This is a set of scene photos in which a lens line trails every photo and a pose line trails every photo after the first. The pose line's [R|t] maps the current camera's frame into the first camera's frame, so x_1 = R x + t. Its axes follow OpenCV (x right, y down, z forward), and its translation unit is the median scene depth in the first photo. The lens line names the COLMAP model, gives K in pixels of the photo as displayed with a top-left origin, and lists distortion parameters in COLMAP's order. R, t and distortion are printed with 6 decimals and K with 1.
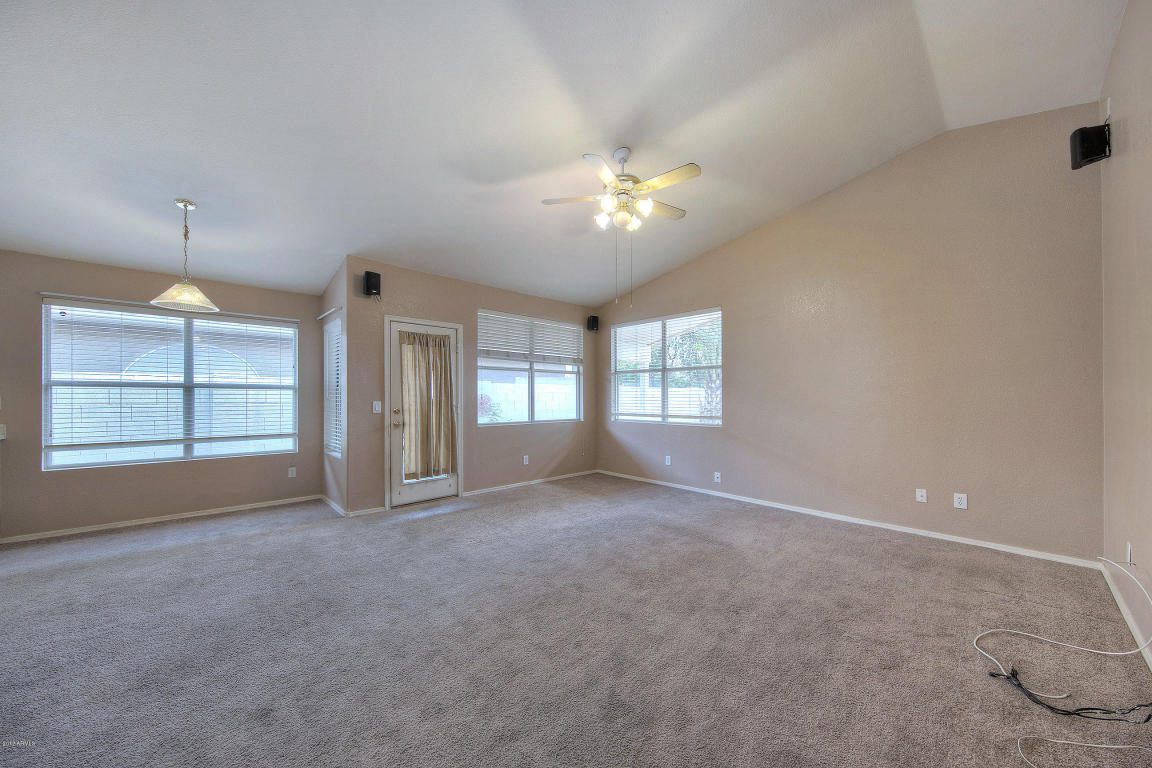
lens RADIAL K [[392.0, 0, 594.1], [0, 392.0, 397.0], [0, 0, 1]] dist [-0.001823, -0.001180]
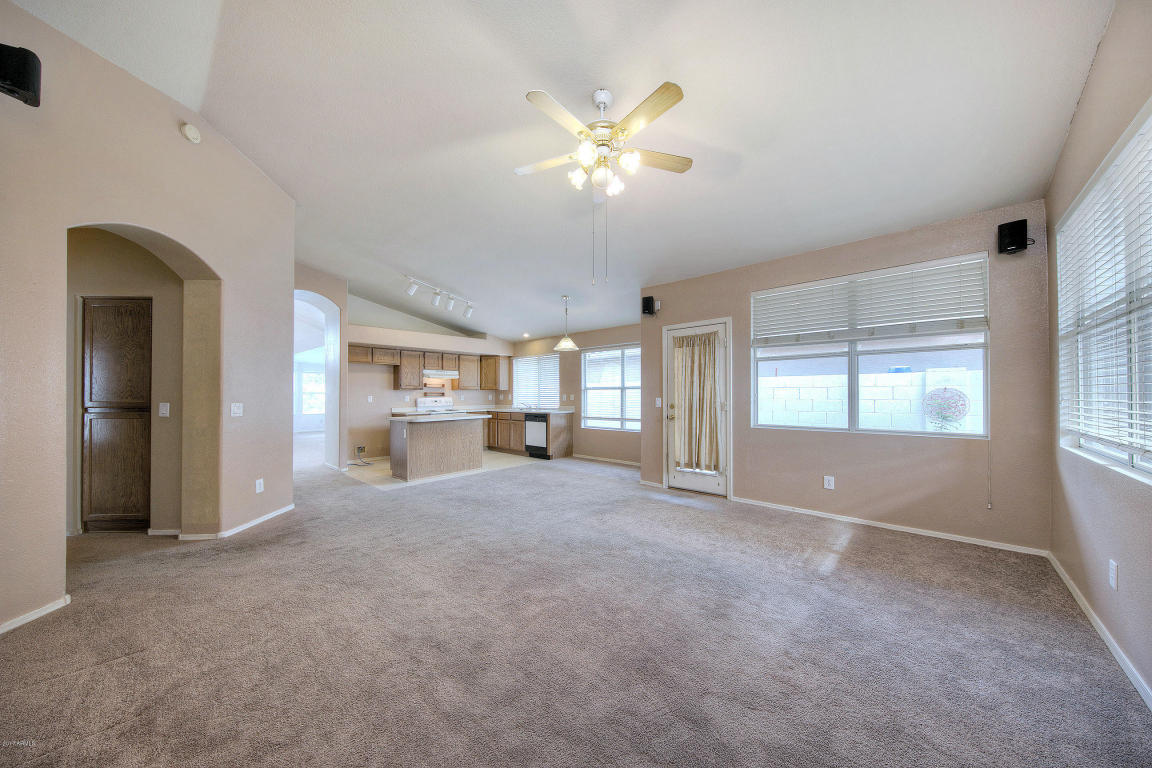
lens RADIAL K [[392.0, 0, 590.8], [0, 392.0, 388.1], [0, 0, 1]] dist [-0.001823, -0.001180]
pose [[0.077094, -0.018450, -0.996853, 0.638315], [0.006221, 0.999818, -0.018024, 0.001985], [0.997004, -0.004812, 0.077195, 0.659313]]
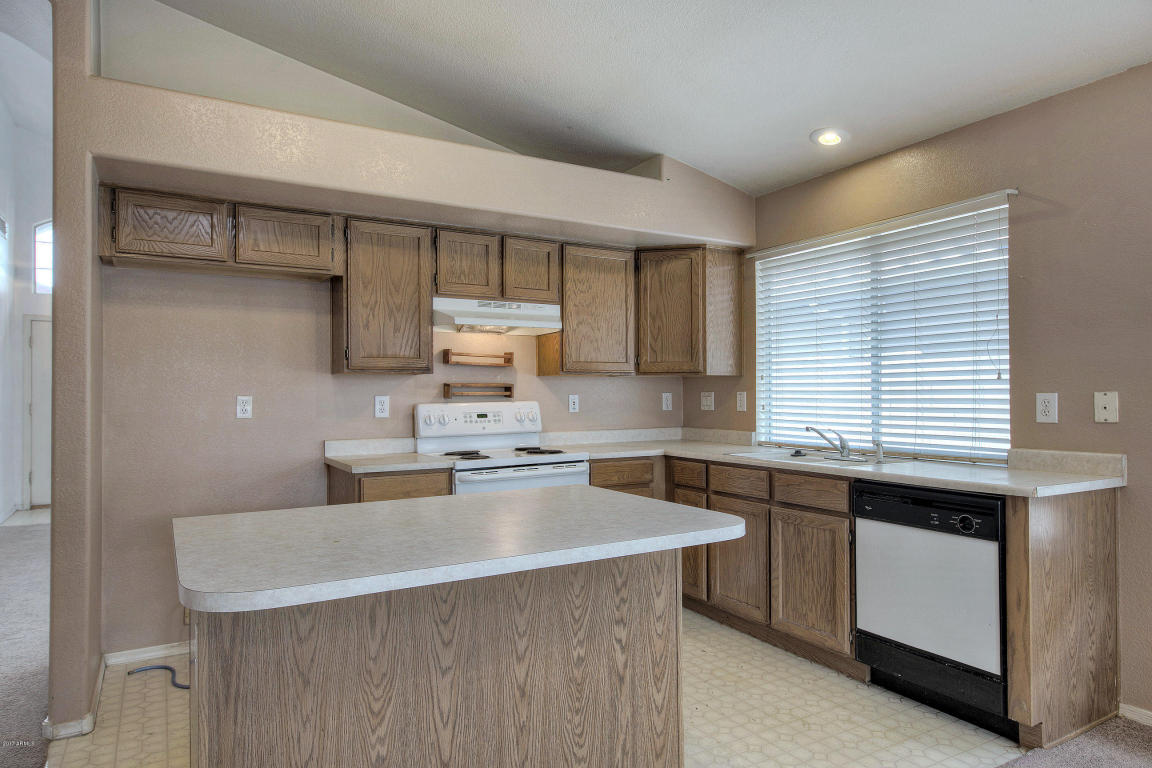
lens RADIAL K [[707.0, 0, 556.5], [0, 707.0, 382.8], [0, 0, 1]] dist [0.004126, -0.006418]
pose [[-0.265325, -0.013884, -0.964059, -0.384985], [0.002938, 0.999880, -0.015208, -0.002543], [0.964155, -0.006867, -0.265252, 0.412859]]
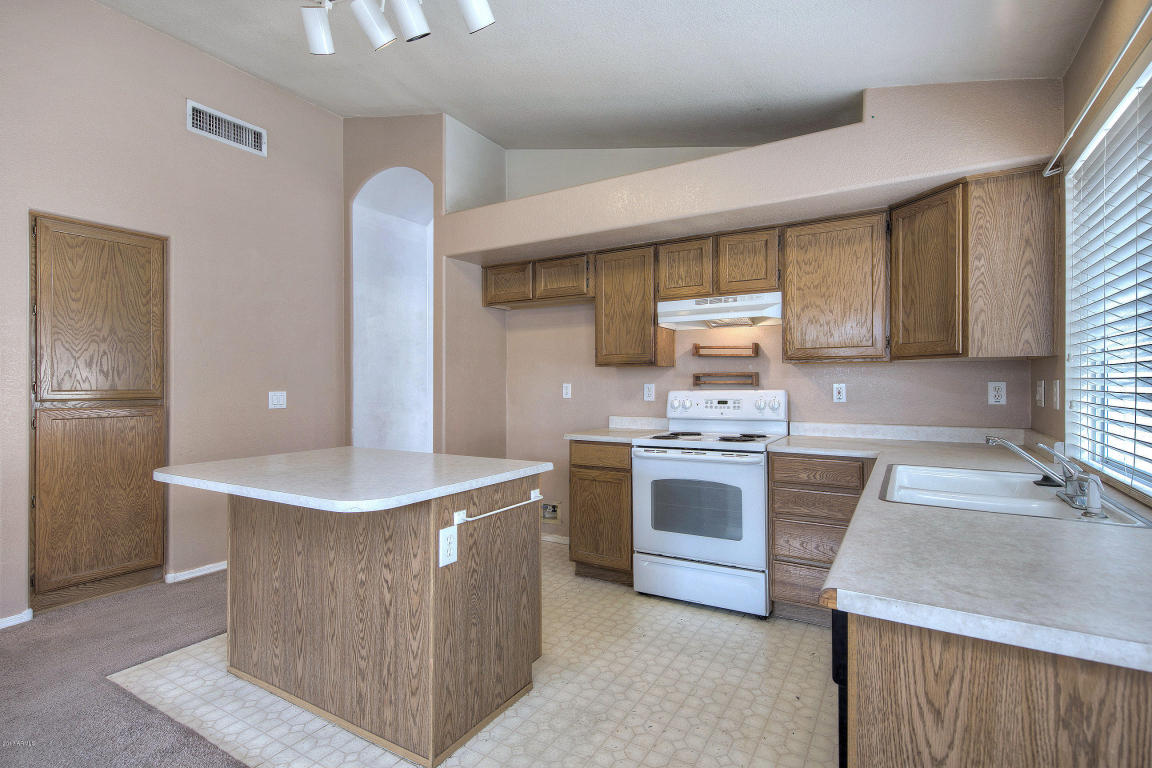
lens RADIAL K [[550.3, 0, 600.2], [0, 550.3, 380.5], [0, 0, 1]] dist [0.011186, -0.000421]
pose [[-0.968299, 0.000870, -0.249791, -0.867479], [0.001605, 0.999995, -0.002736, -0.003325], [0.249787, -0.003050, -0.968296, 0.784280]]
